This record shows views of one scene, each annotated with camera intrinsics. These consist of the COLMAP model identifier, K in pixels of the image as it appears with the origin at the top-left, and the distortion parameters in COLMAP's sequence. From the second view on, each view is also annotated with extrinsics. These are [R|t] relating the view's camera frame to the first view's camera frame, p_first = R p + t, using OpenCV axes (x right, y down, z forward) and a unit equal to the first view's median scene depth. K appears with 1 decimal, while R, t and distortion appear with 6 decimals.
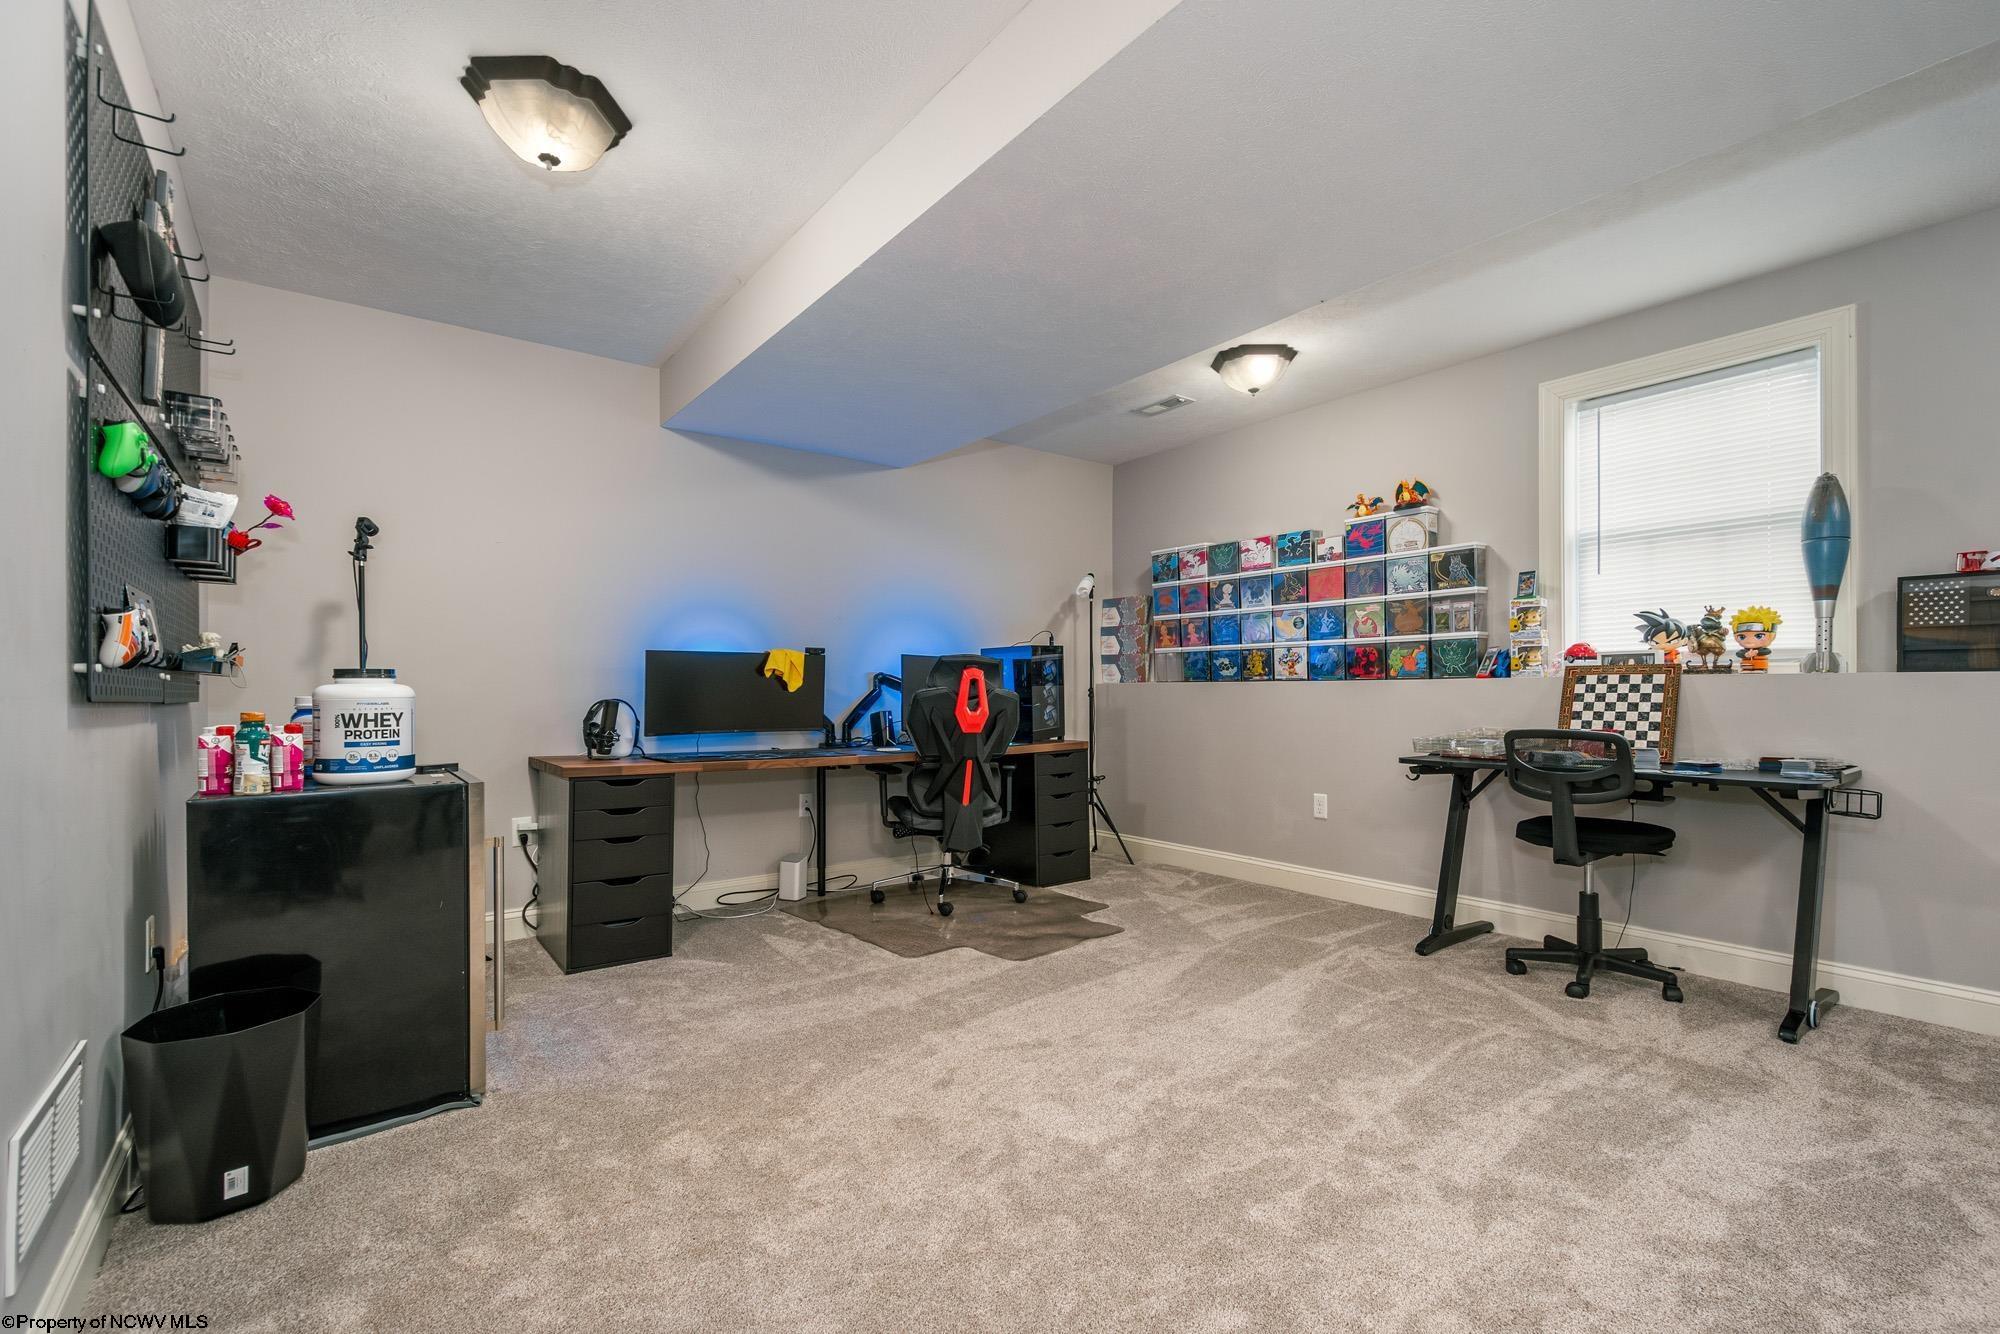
lens RADIAL K [[893.0, 0, 992.0], [0, 893.0, 683.5], [0, 0, 1]] dist [0.011957, -0.002312]
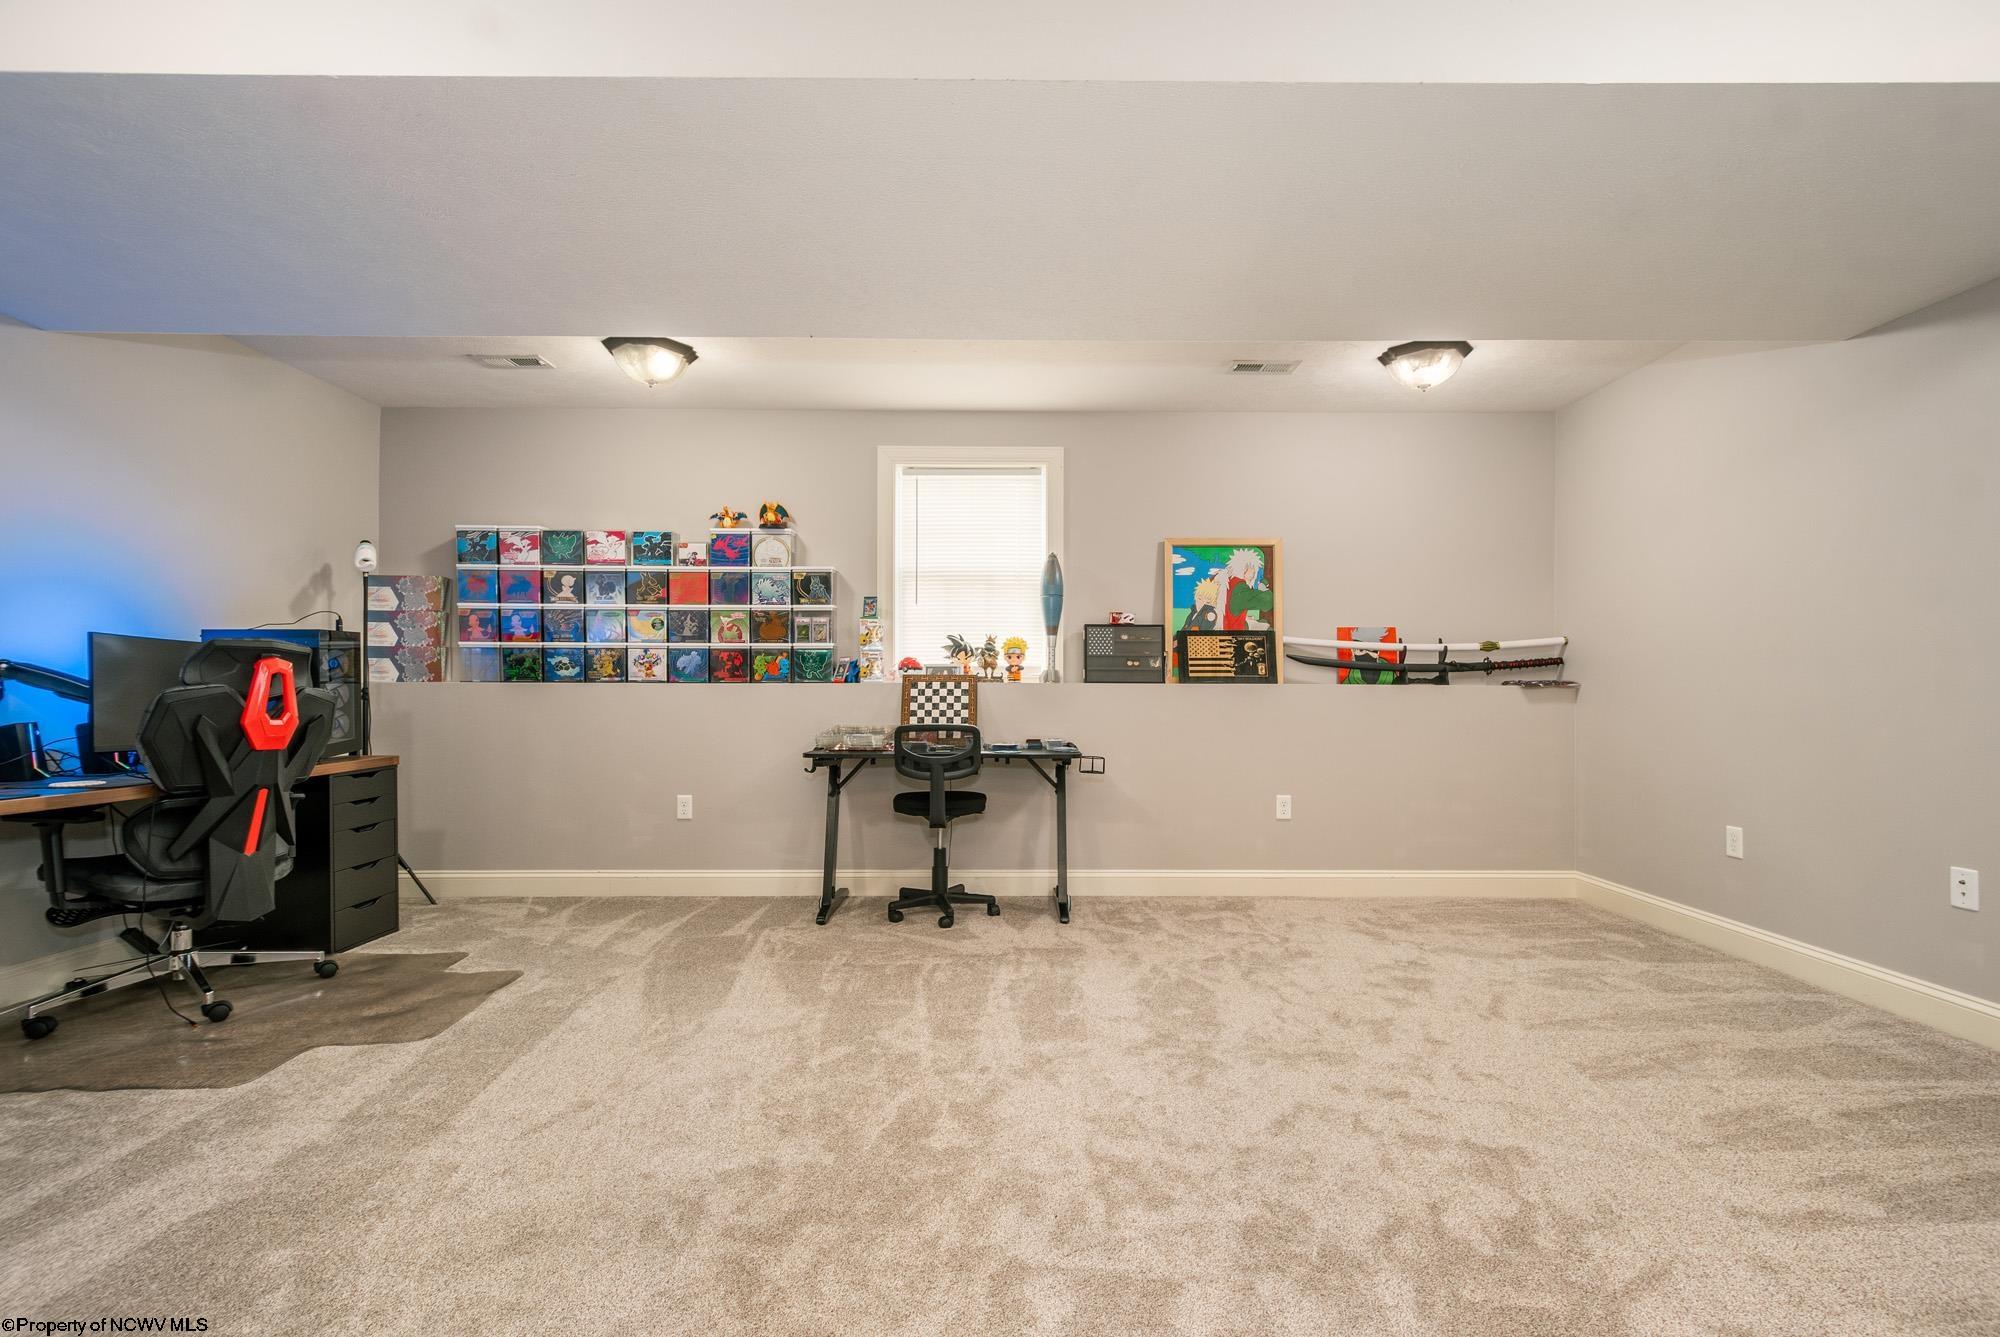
lens RADIAL K [[905.4, 0, 1014.4], [0, 905.4, 688.0], [0, 0, 1]] dist [0.011646, -0.001206]
pose [[0.587363, 0.010189, 0.809260, -0.308229], [-0.010513, 0.999932, -0.004959, 0.004370], [-0.809255, -0.005595, 0.587430, 0.122128]]
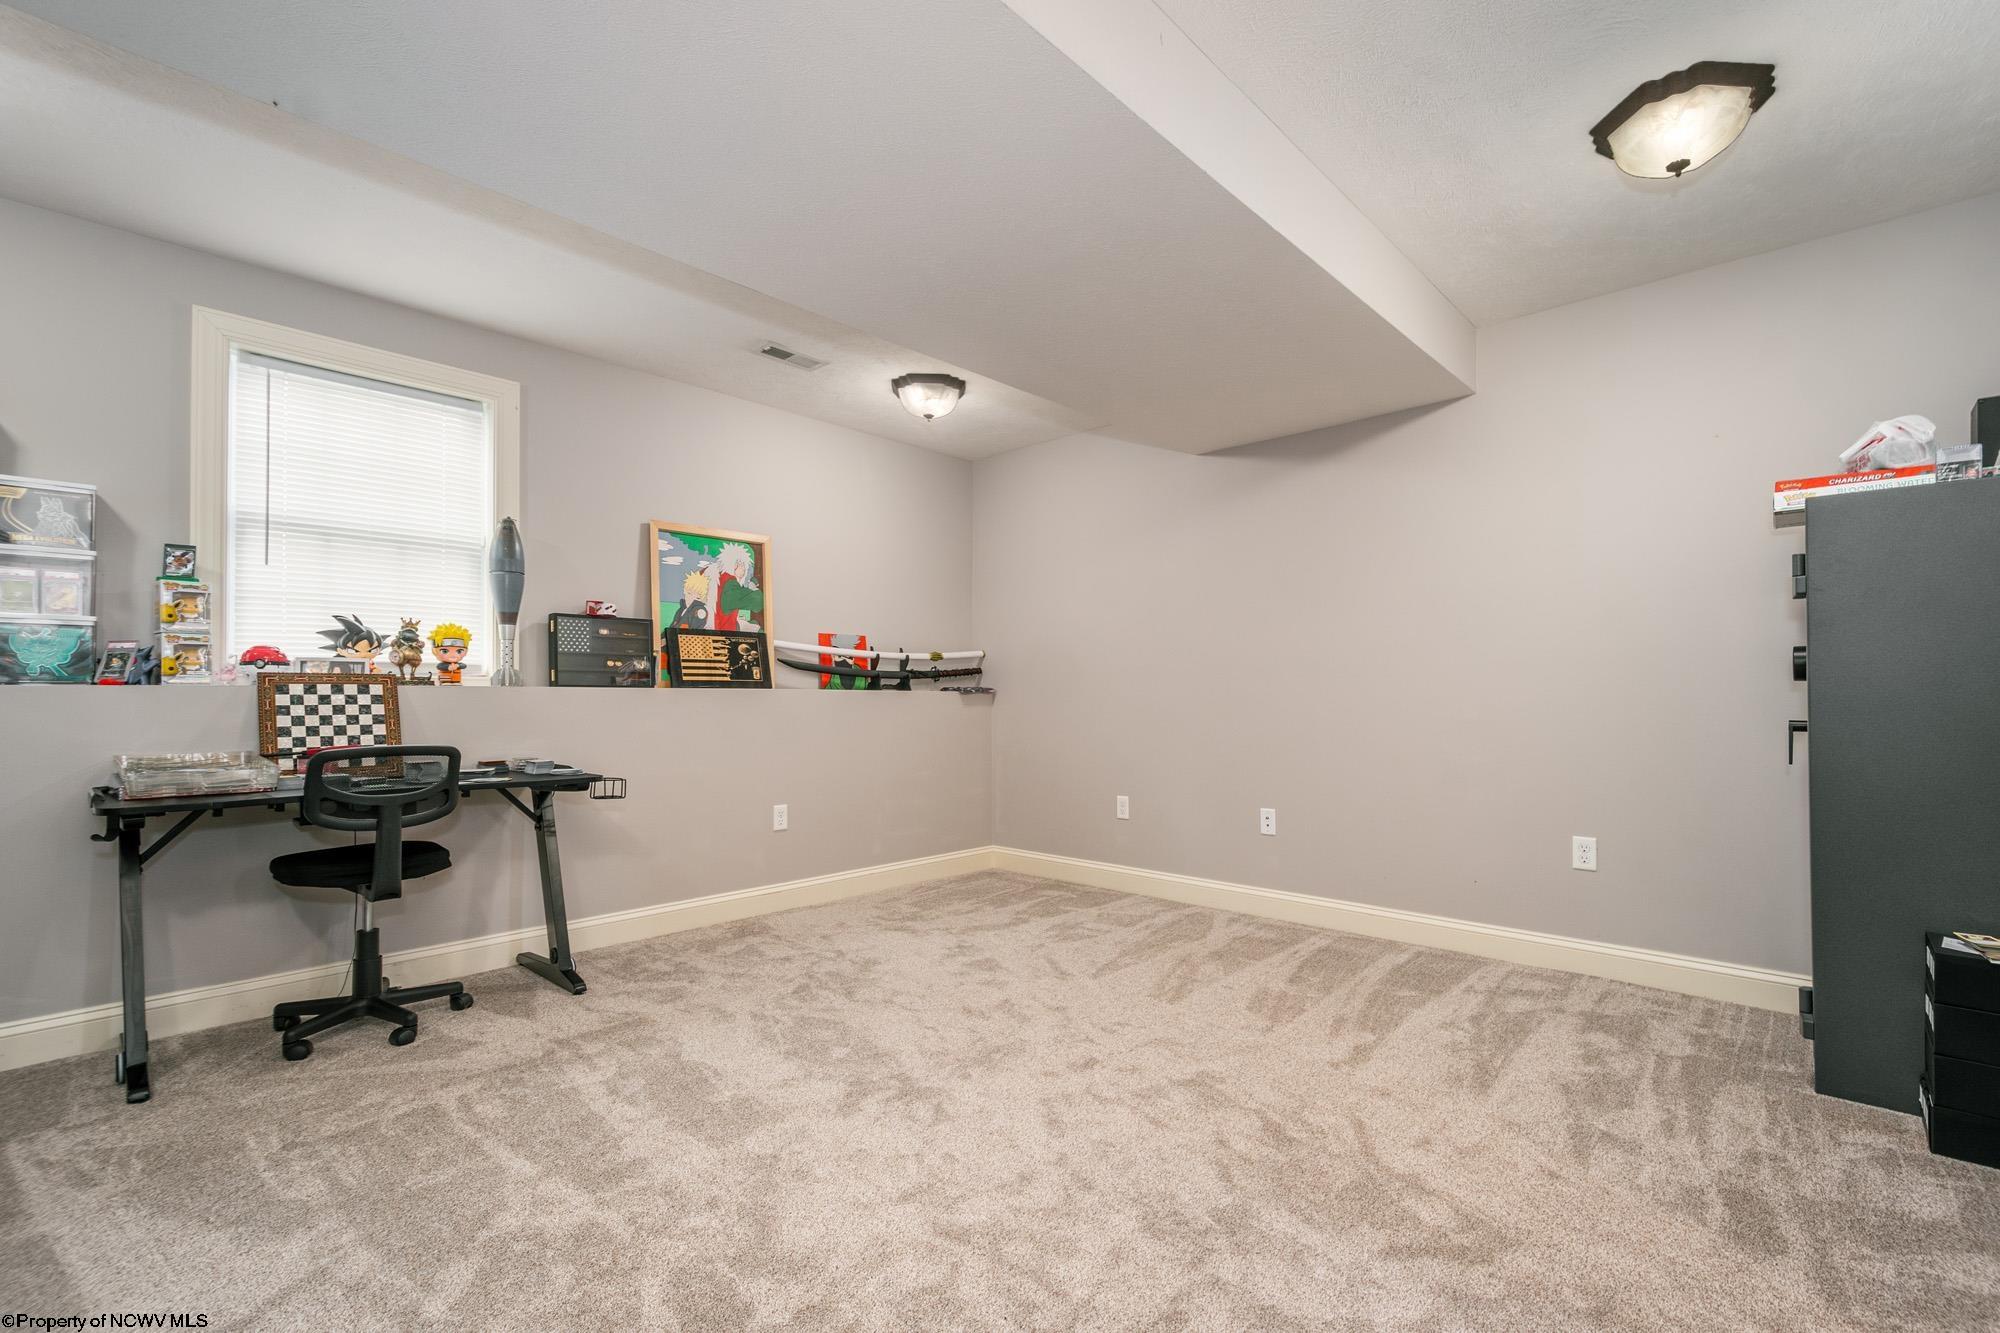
lens RADIAL K [[893.0, 0, 1024.4], [0, 893.0, 681.8], [0, 0, 1]] dist [0.011957, -0.002312]
pose [[-0.199911, 0.023051, 0.979543, -0.304430], [-0.003542, 0.999700, -0.024248, 0.006821], [-0.979808, -0.008317, -0.199769, 0.487609]]
